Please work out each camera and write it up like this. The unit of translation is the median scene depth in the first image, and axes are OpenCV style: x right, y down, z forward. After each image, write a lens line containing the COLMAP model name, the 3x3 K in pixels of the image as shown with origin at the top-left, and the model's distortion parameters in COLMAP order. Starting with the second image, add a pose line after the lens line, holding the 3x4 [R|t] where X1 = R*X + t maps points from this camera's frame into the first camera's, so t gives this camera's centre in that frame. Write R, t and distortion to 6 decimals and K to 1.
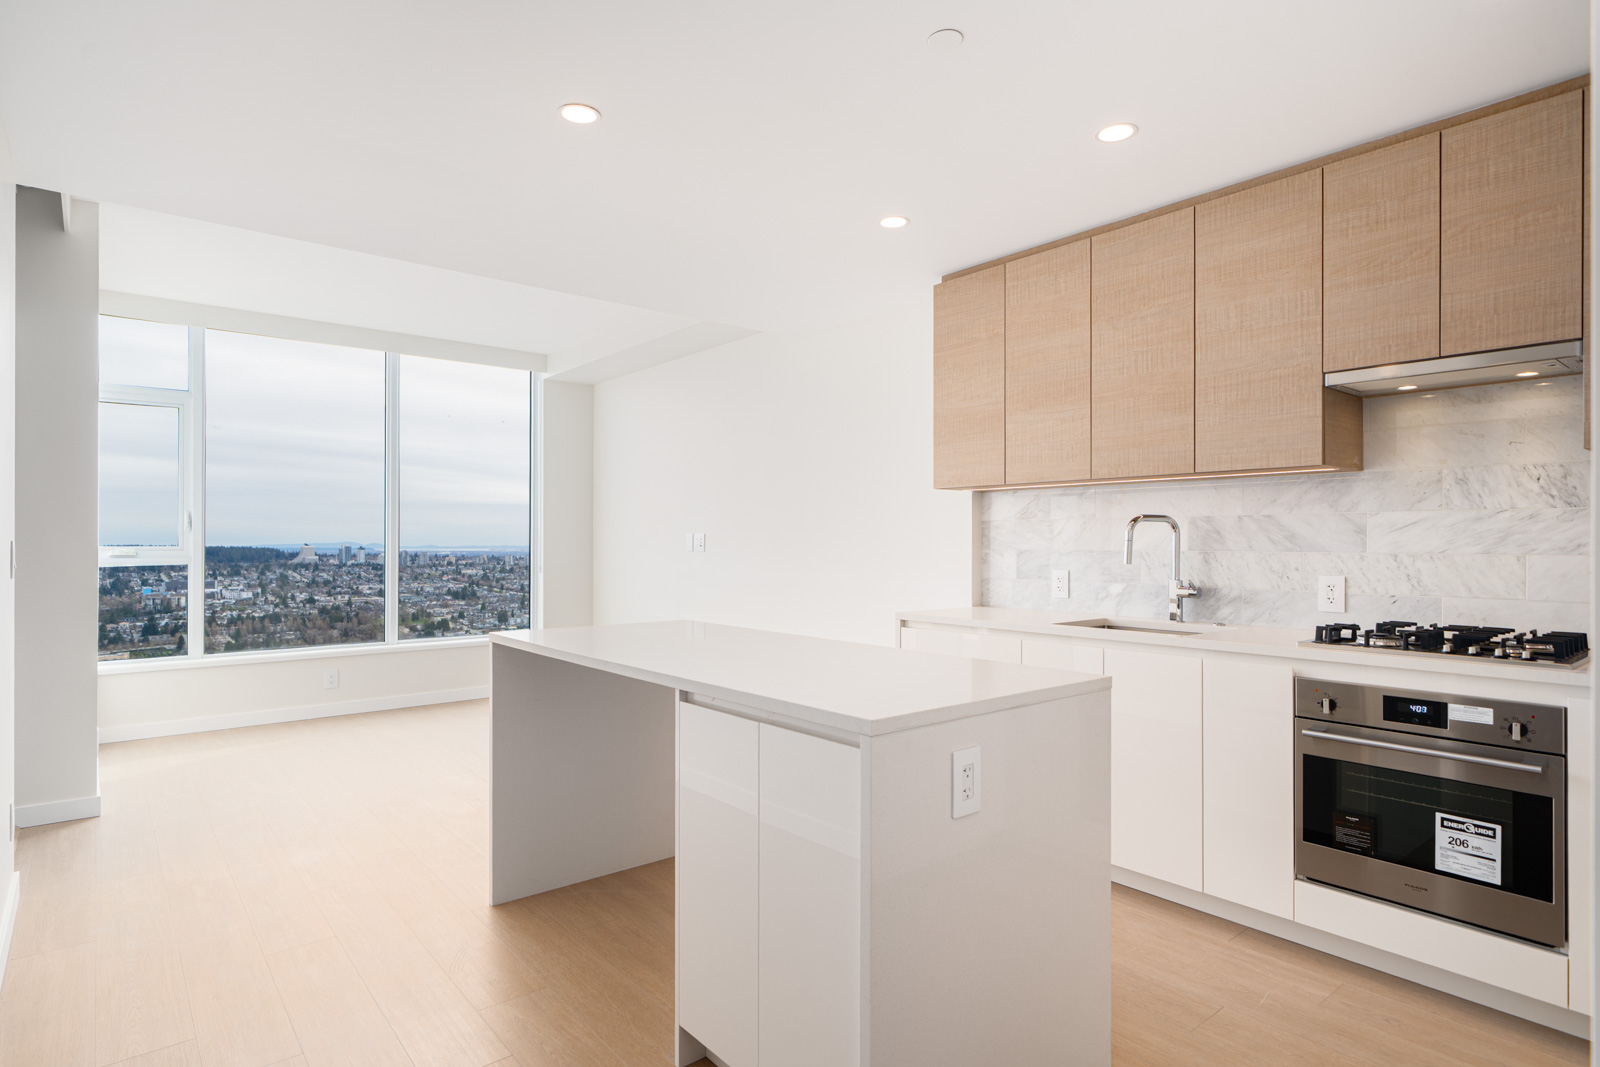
lens RADIAL K [[841.5, 0, 791.4], [0, 841.5, 534.1], [0, 0, 1]] dist [-0.008273, 0.004170]
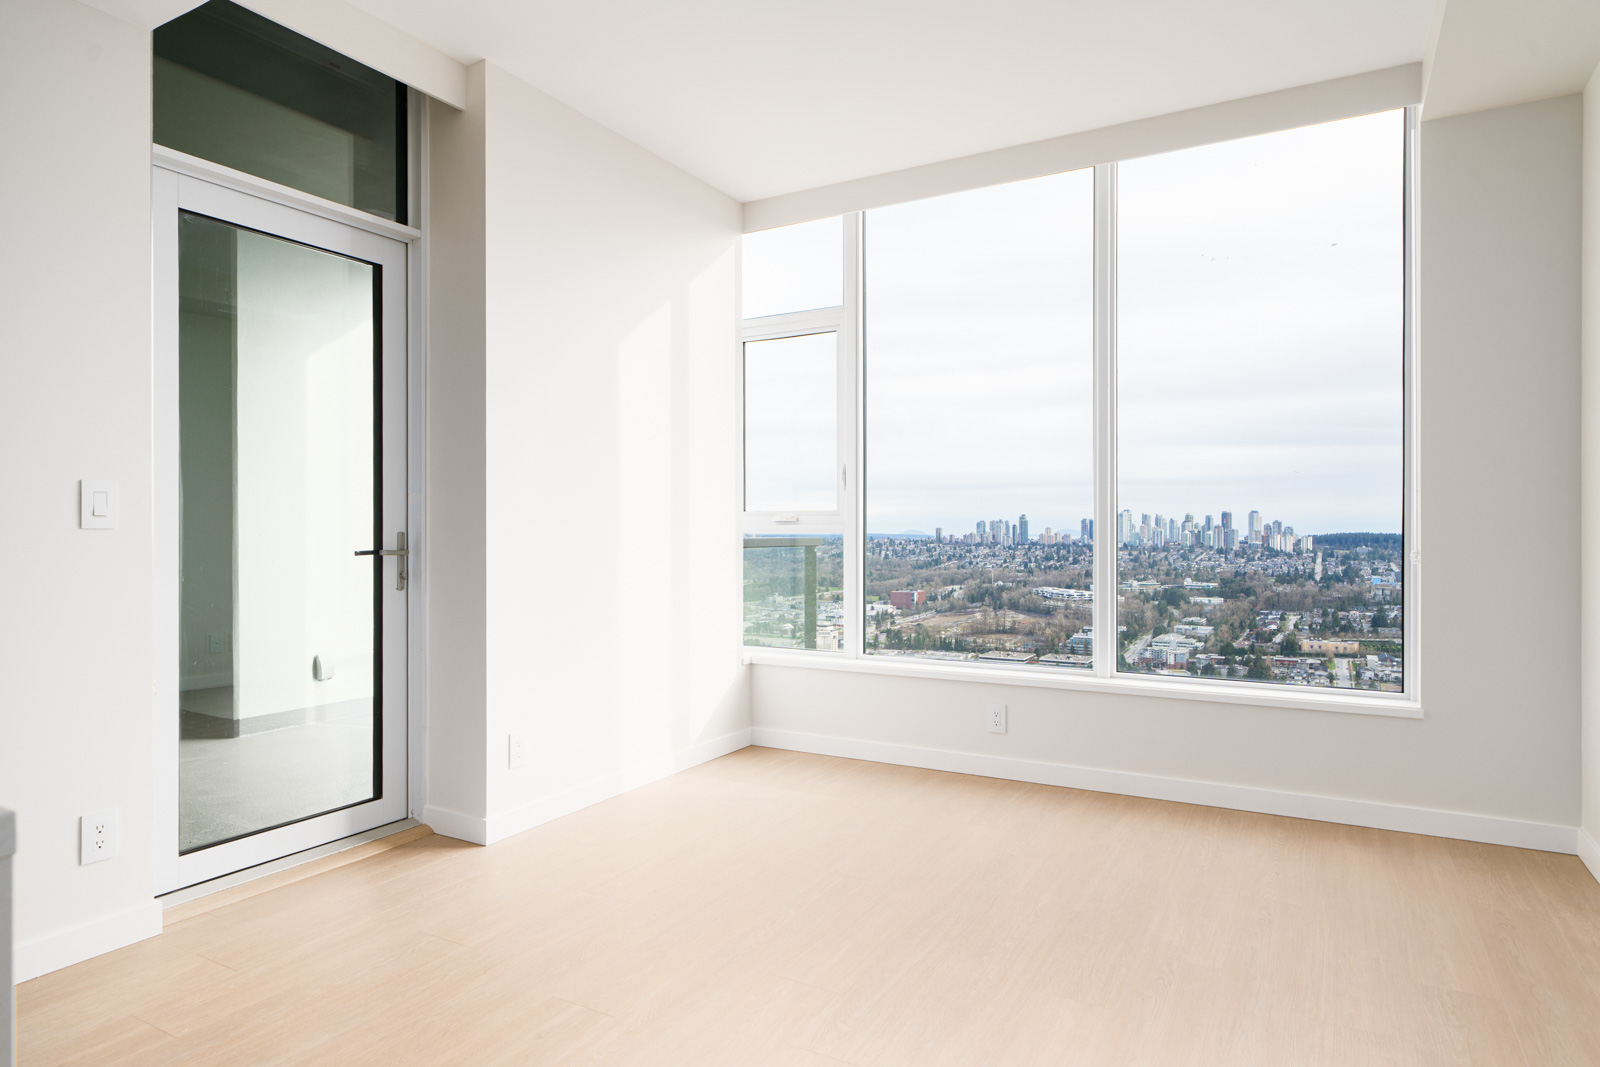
lens RADIAL K [[924.1, 0, 782.4], [0, 924.1, 524.3], [0, 0, 1]] dist [-0.005632, 0.005580]
pose [[0.335155, -0.006242, -0.942142, 0.044549], [0.009819, 0.999947, -0.003132, 0.026994], [0.942112, -0.008201, 0.335198, 0.603366]]
